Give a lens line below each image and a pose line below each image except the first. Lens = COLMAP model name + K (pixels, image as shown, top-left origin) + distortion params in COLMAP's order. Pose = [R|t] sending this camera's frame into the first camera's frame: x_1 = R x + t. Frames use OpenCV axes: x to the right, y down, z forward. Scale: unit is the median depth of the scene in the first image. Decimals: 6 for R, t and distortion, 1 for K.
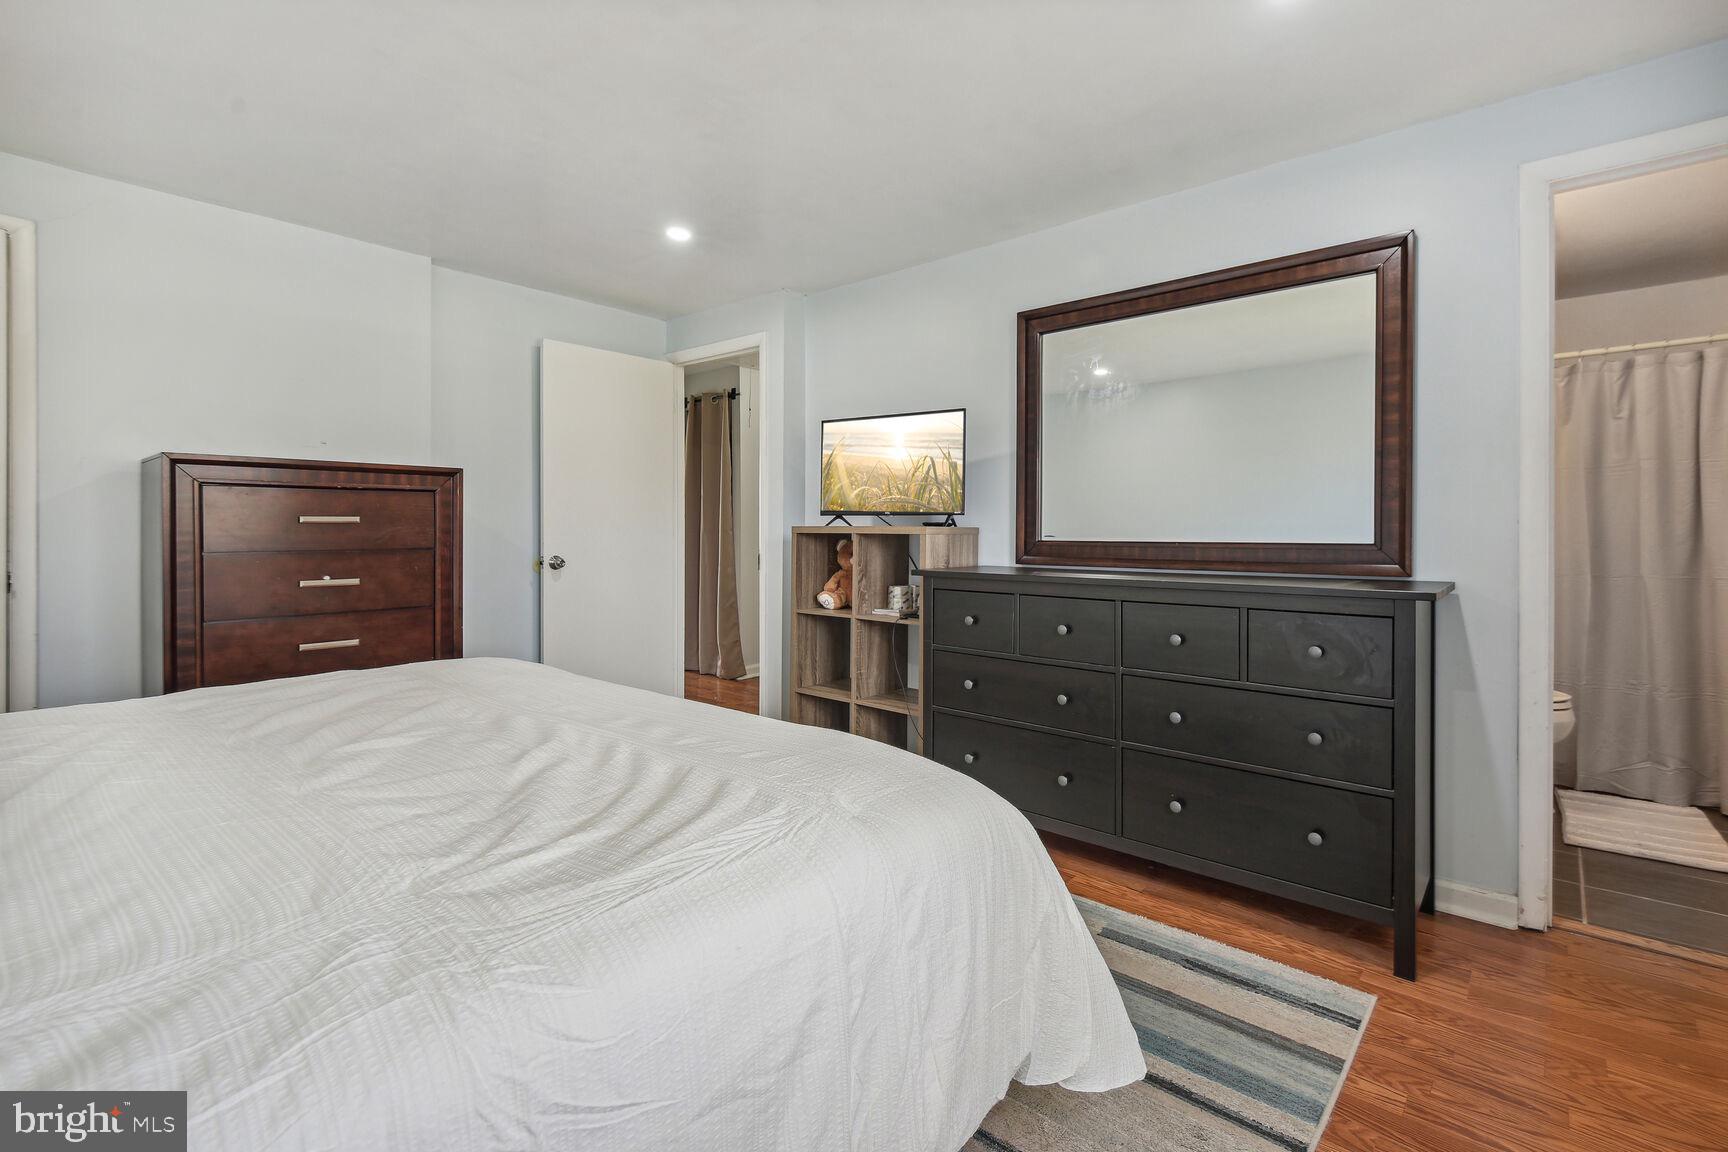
lens RADIAL K [[790.1, 0, 864.6], [0, 790.1, 587.7], [0, 0, 1]] dist [0.003089, 0.000526]
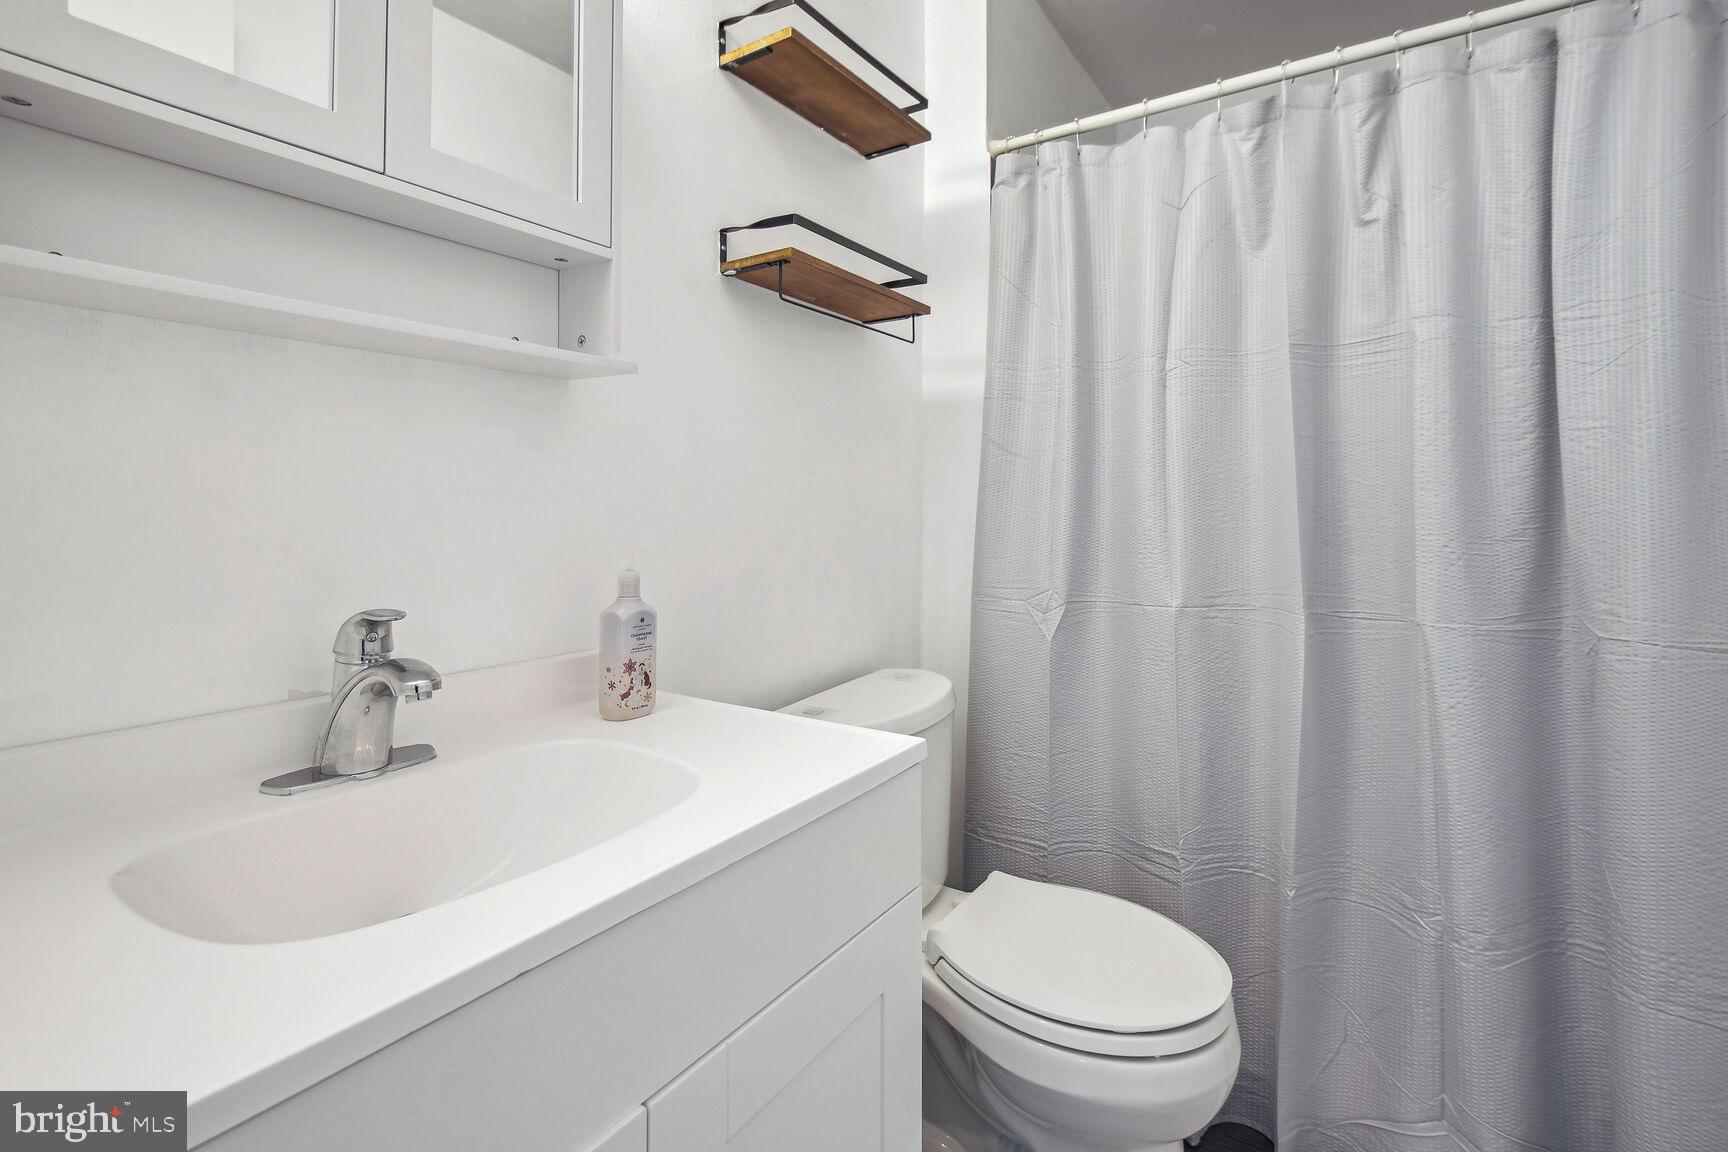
lens RADIAL K [[790.1, 0, 863.1], [0, 790.1, 560.6], [0, 0, 1]] dist [0.003089, 0.000526]
pose [[0.992115, -0.004324, 0.125255, 0.665598], [0.005497, 0.999944, -0.009022, -0.040936], [-0.125209, 0.009640, 0.992084, 0.654042]]
